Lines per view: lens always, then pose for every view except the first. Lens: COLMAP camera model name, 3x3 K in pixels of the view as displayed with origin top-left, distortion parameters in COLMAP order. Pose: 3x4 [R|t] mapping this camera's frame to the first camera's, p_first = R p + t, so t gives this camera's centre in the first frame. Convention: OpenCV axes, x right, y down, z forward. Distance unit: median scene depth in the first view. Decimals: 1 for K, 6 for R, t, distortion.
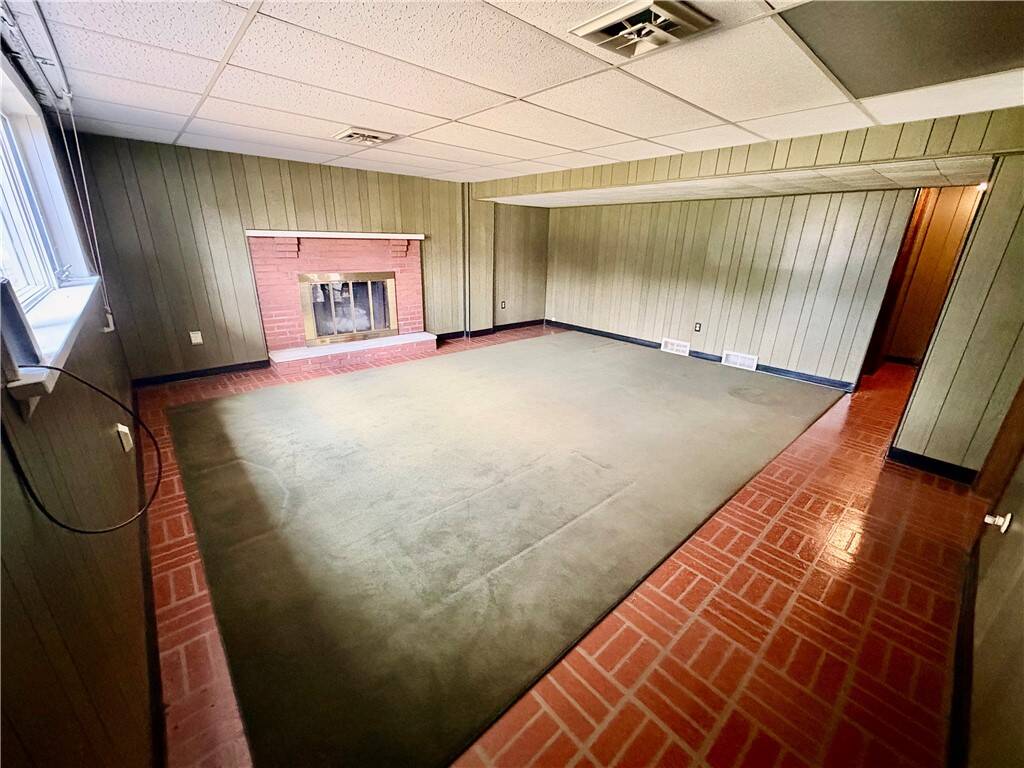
lens RADIAL K [[408.3, 0, 509.2], [0, 408.3, 384.0], [0, 0, 1]] dist [-0.000502, 0.000613]
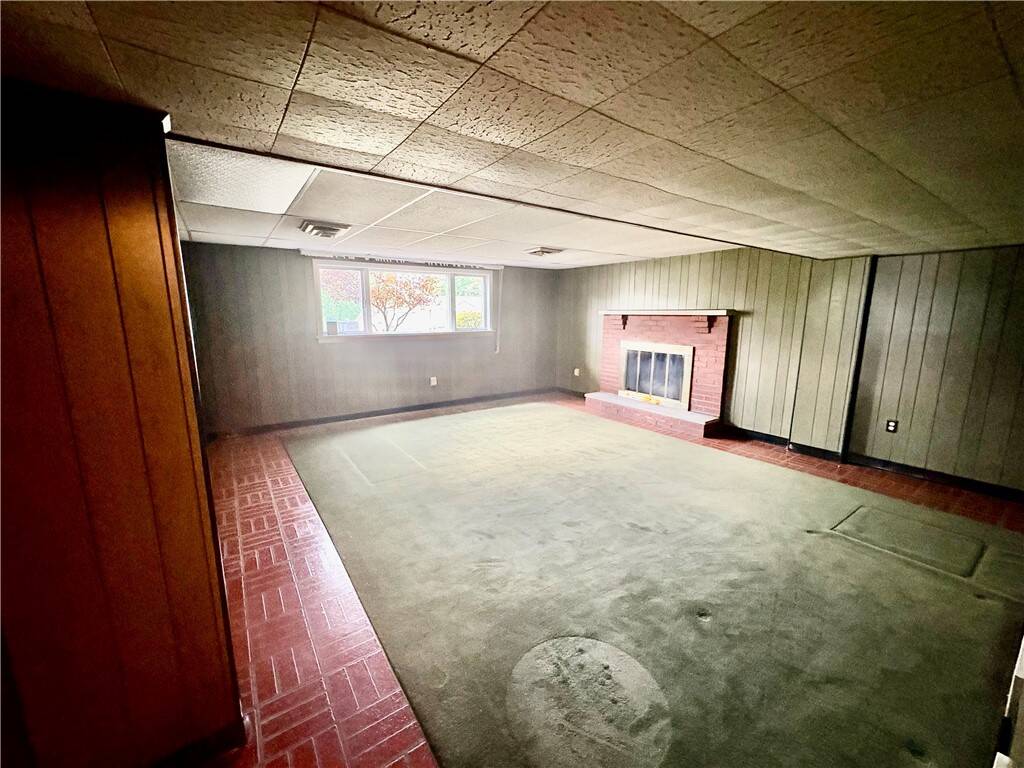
lens RADIAL K [[408.3, 0, 508.5], [0, 408.3, 383.9], [0, 0, 1]] dist [-0.000502, 0.000613]
pose [[-0.112723, 0.144725, -0.983030, 1.782936], [-0.334303, 0.926136, 0.174683, -0.521308], [0.935700, 0.348321, -0.056015, 1.621610]]
